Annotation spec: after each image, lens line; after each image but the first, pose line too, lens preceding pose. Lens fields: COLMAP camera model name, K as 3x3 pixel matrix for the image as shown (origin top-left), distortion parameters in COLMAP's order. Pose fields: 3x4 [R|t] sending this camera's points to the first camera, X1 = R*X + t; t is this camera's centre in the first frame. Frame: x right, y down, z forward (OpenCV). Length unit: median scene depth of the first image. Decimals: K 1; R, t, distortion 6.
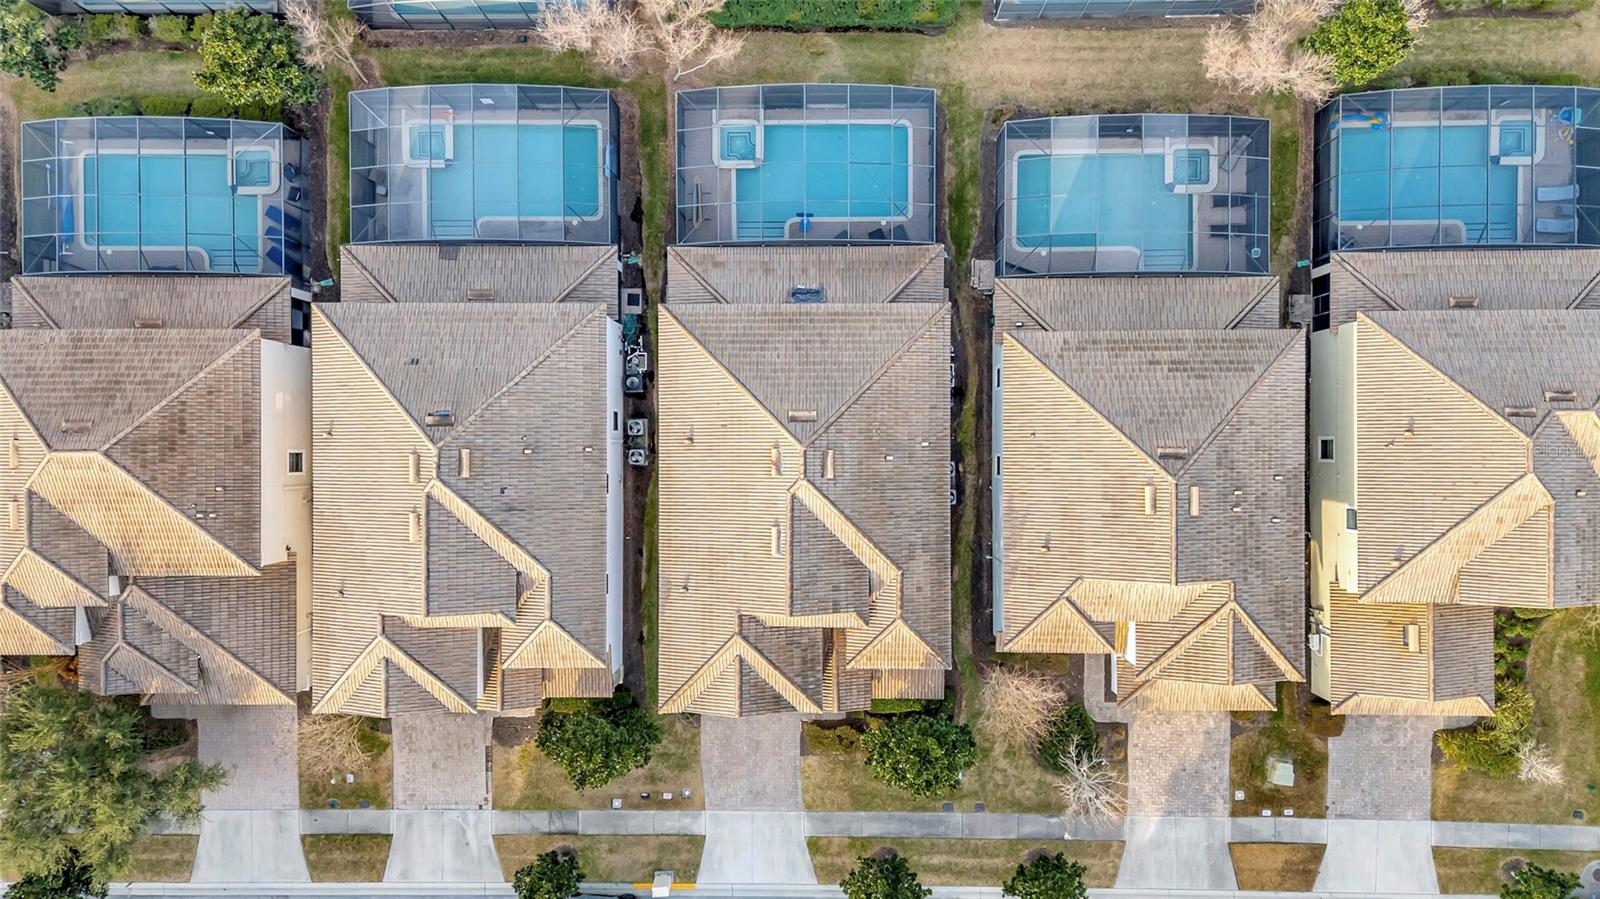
lens RADIAL K [[1181.4, 0, 800.0], [0, 1181.4, 449.5], [0, 0, 1]] dist [0.012901, 0.002845]
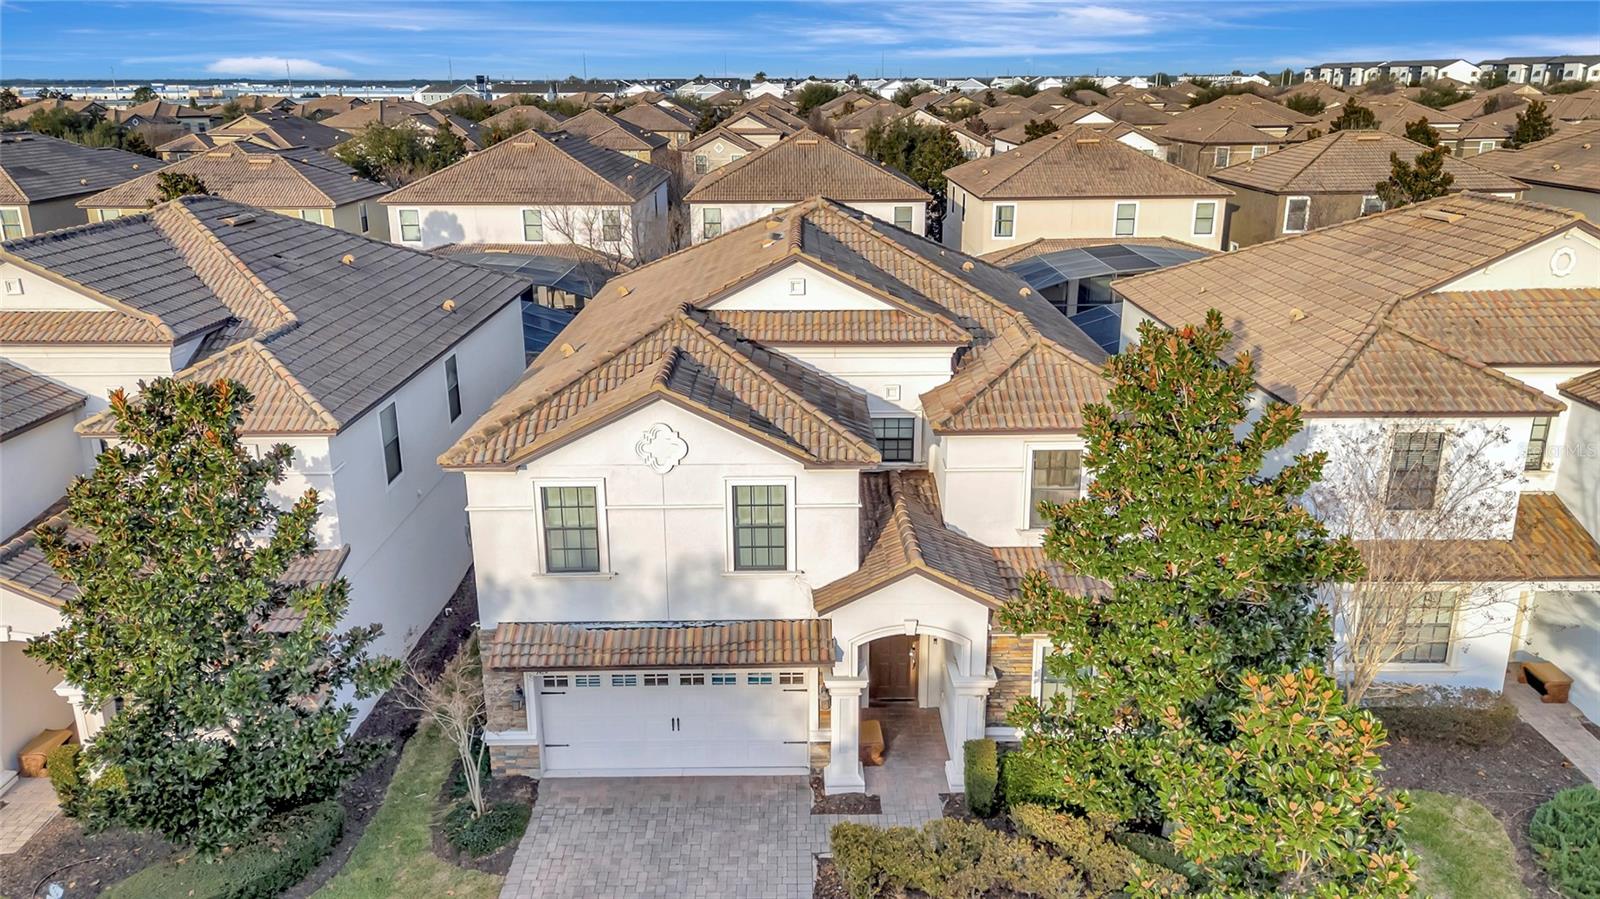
lens RADIAL K [[1181.4, 0, 800.0], [0, 1181.4, 449.5], [0, 0, 1]] dist [0.012901, 0.002845]
pose [[0.999778, 0.019132, 0.008799, -0.008893], [0.002514, 0.306453, -0.951883, 0.515190], [-0.020908, 0.951694, 0.306336, 0.794403]]
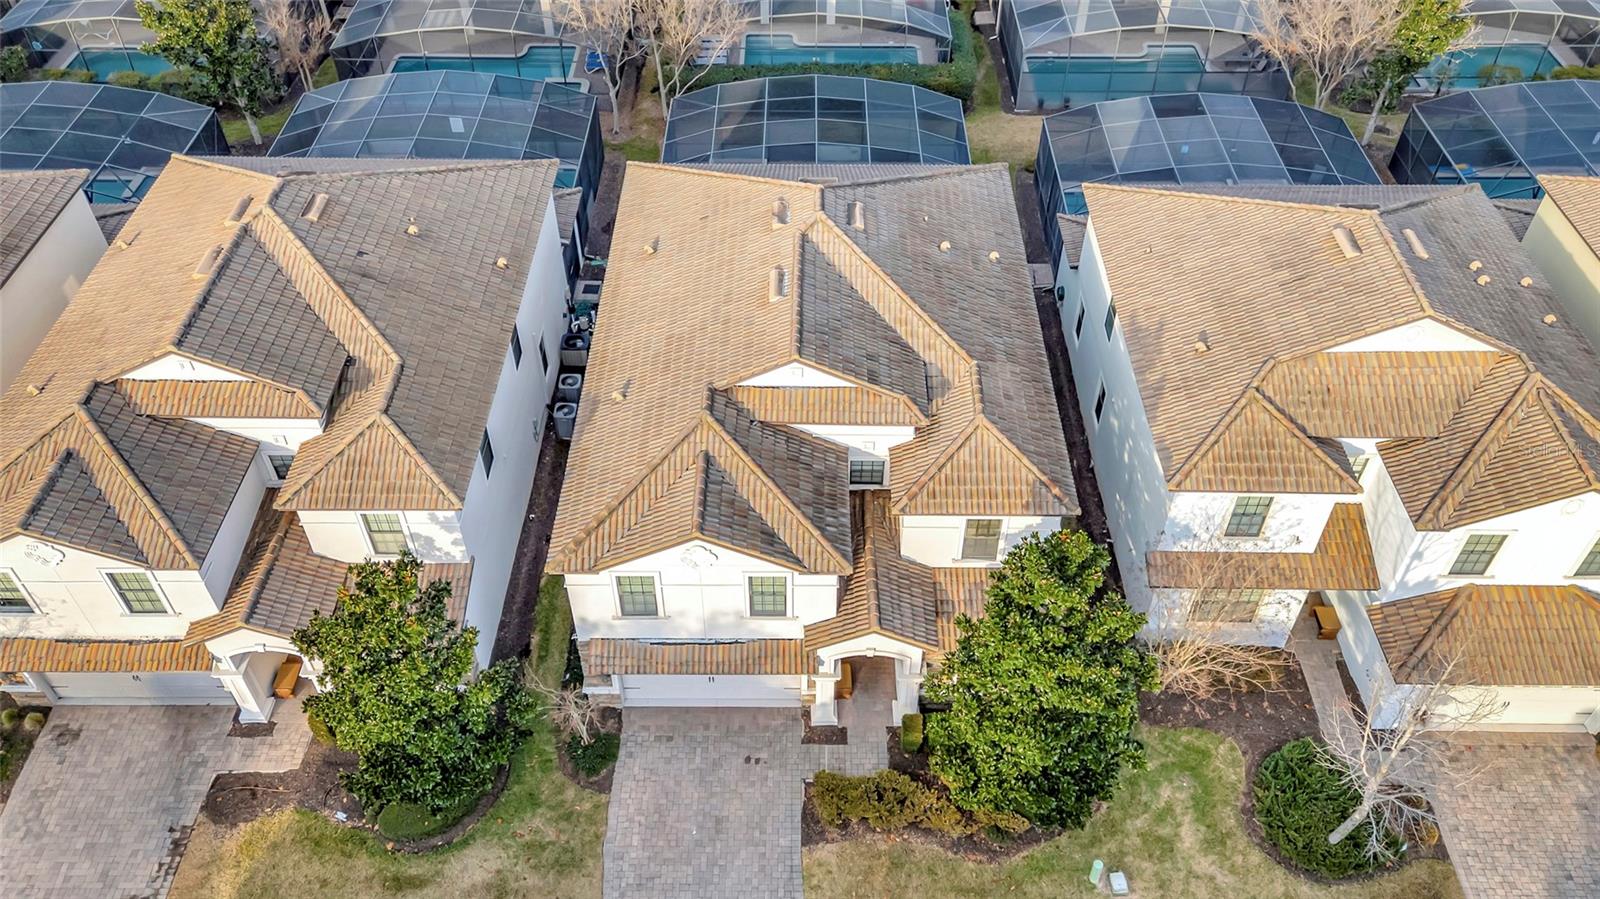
lens RADIAL K [[1216.6, 0, 800.0], [0, 1216.6, 449.5], [0, 0, 1]] dist [0.014383, 0.003732]
pose [[0.999578, 0.025672, 0.013557, -0.012181], [-0.008441, 0.703798, -0.710350, 0.514911], [-0.027777, 0.709936, 0.703718, 0.517119]]
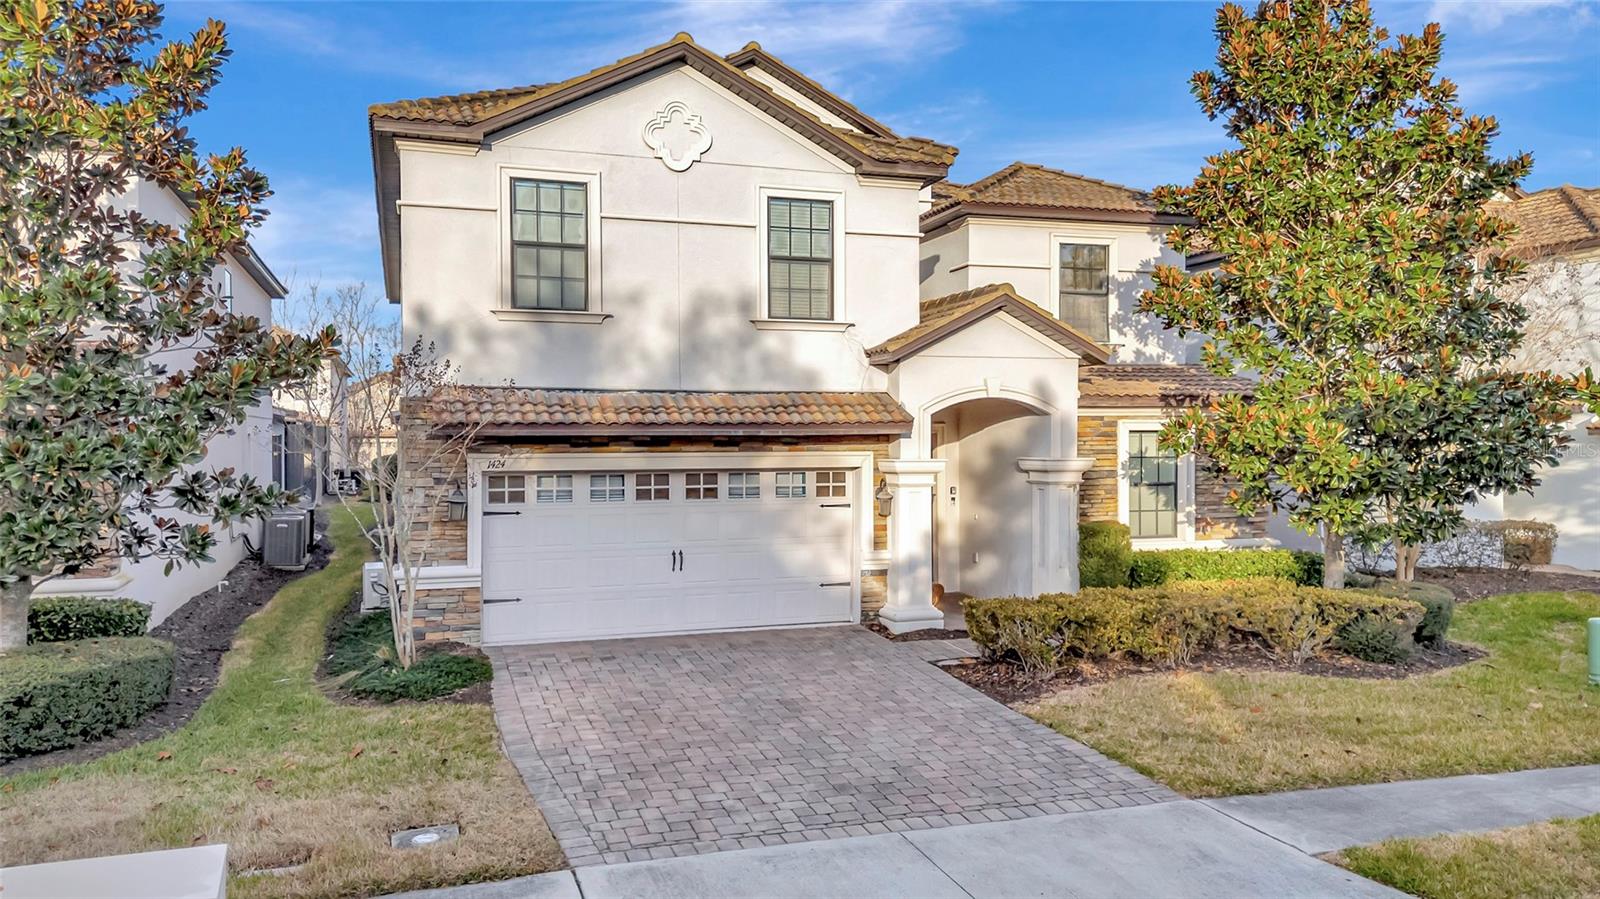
lens RADIAL K [[1181.1, 0, 800.0], [0, 1181.1, 477.9], [0, 0, 1]] dist [0.005622, 0.001142]
pose [[0.947015, 0.016519, 0.320764, -0.100784], [0.320124, 0.032729, -0.946810, 0.445005], [-0.026138, 0.999328, 0.025707, 0.964195]]
